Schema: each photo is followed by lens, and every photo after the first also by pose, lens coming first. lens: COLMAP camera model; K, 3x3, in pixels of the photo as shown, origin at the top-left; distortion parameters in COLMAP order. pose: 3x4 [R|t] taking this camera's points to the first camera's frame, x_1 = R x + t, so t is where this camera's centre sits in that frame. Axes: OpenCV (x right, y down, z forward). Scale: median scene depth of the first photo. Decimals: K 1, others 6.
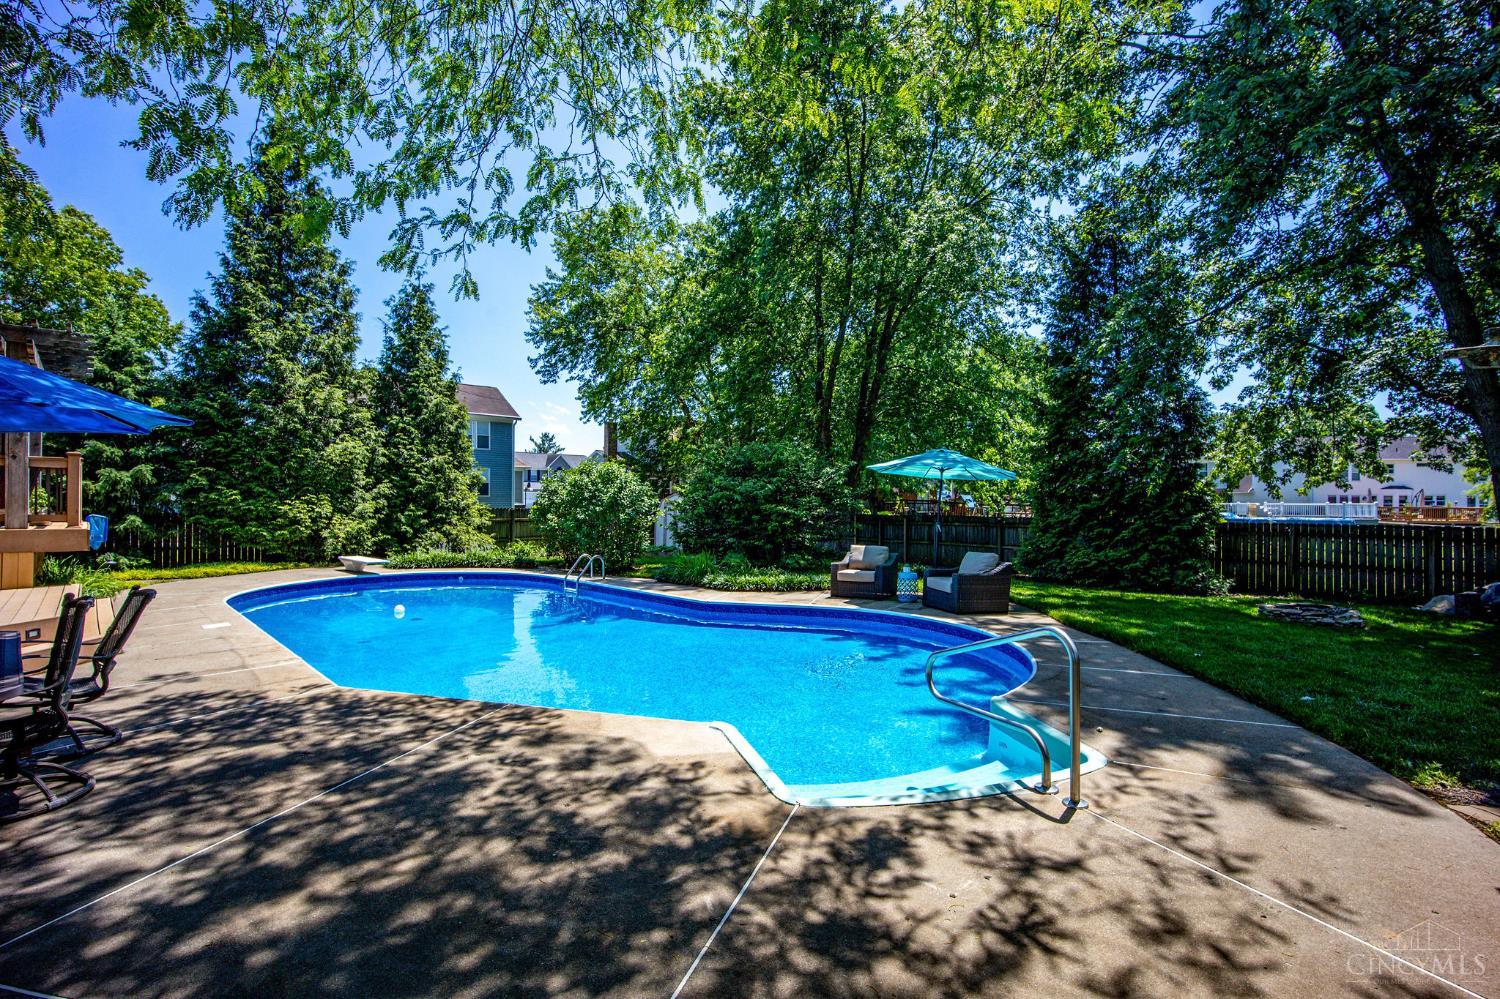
lens RADIAL K [[653.1, 0, 747.8], [0, 653.1, 506.6], [0, 0, 1]] dist [-0.003763, -0.000239]
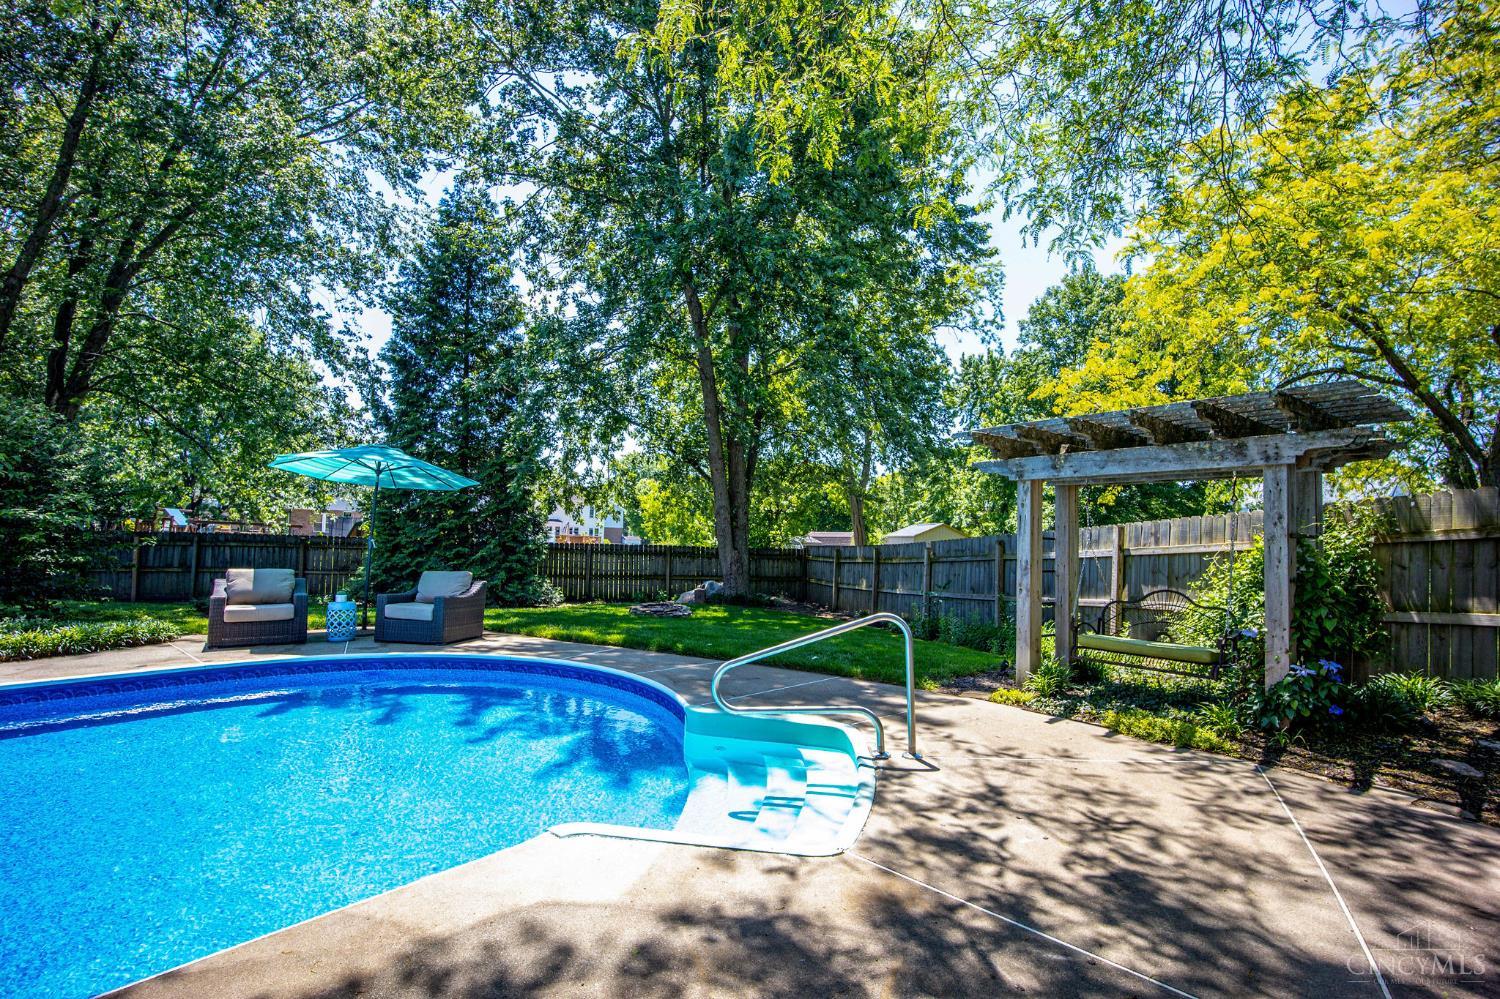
lens RADIAL K [[647.7, 0, 802.8], [0, 647.7, 499.6], [0, 0, 1]] dist [-0.001689, -0.000189]
pose [[0.411113, 0.072271, 0.908715, -0.179525], [-0.024929, 0.997371, -0.068044, 0.016887], [-0.911244, 0.005320, 0.411833, 0.172887]]
